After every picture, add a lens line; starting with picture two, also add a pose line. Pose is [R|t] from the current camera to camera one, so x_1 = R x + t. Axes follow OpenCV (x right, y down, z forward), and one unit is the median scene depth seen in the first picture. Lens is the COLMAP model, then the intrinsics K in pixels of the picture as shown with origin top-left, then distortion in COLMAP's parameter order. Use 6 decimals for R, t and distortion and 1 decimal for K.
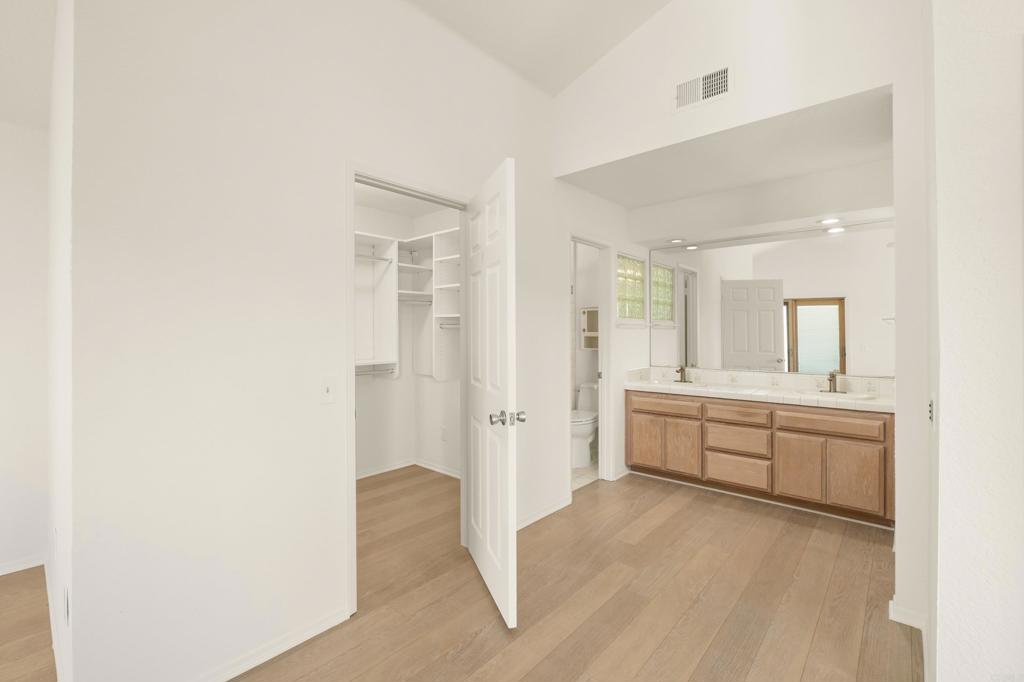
lens RADIAL K [[445.8, 0, 494.3], [0, 445.8, 332.0], [0, 0, 1]] dist [-0.008835, -0.000098]
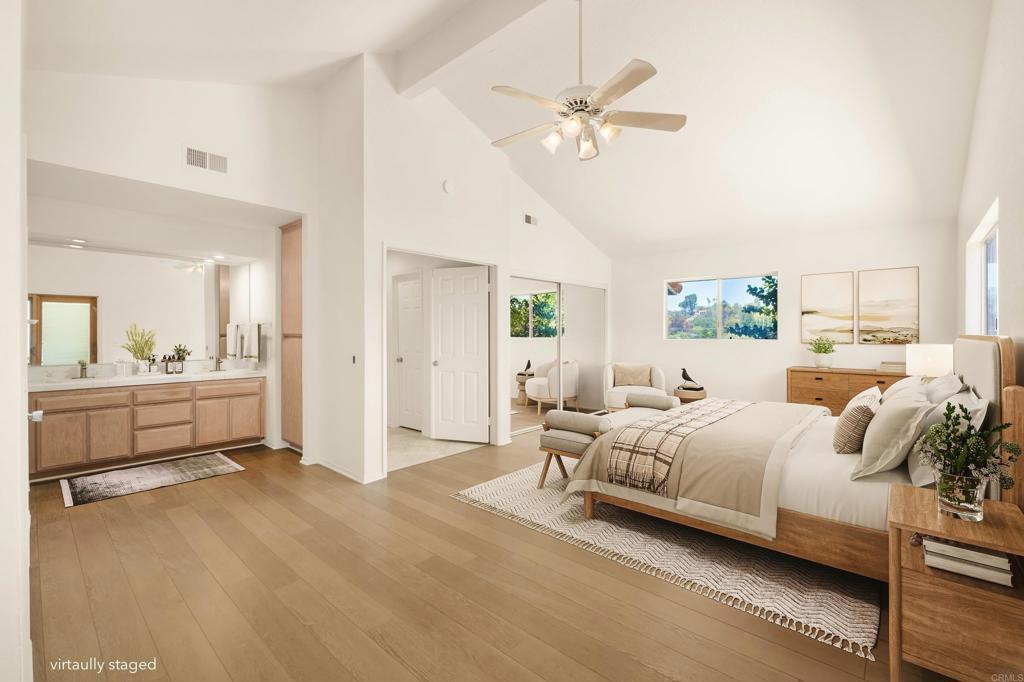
lens RADIAL K [[445.8, 0, 503.1], [0, 445.8, 336.7], [0, 0, 1]] dist [-0.008835, -0.000098]
pose [[0.004944, -0.009619, 0.999942, -0.642775], [-0.008733, 0.999915, 0.009662, -0.002565], [-0.999950, -0.008781, 0.004860, 0.021722]]
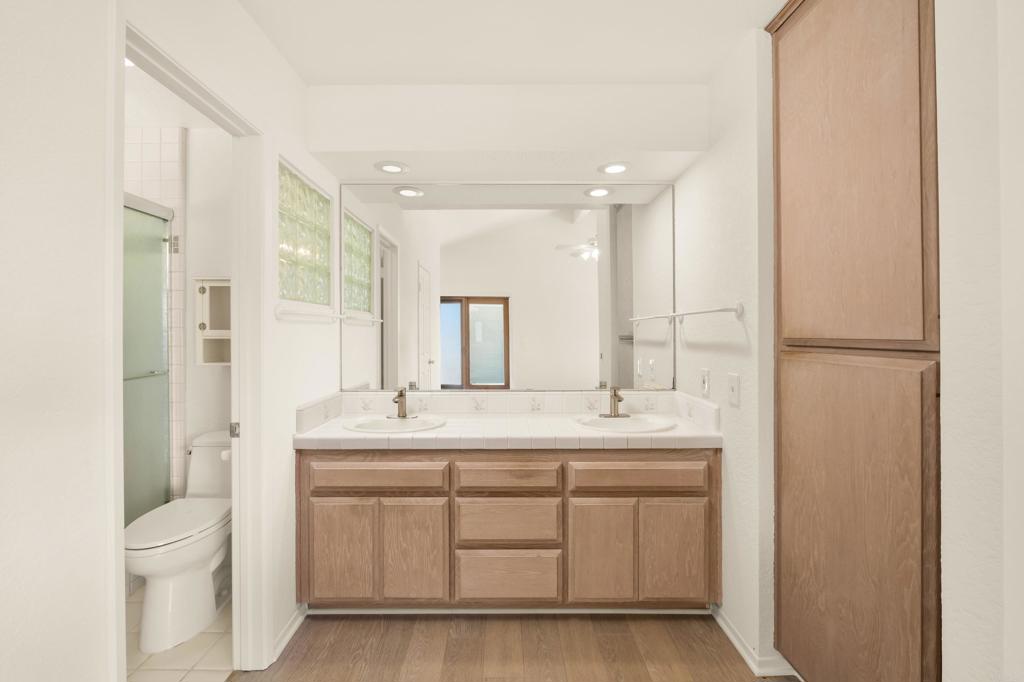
lens RADIAL K [[445.8, 0, 507.9], [0, 445.8, 330.2], [0, 0, 1]] dist [-0.008835, -0.000098]
pose [[0.727208, 0.000101, 0.686417, 0.139101], [-0.000769, 0.999999, 0.000669, -0.000271], [-0.686417, -0.001014, 0.727208, 0.525690]]
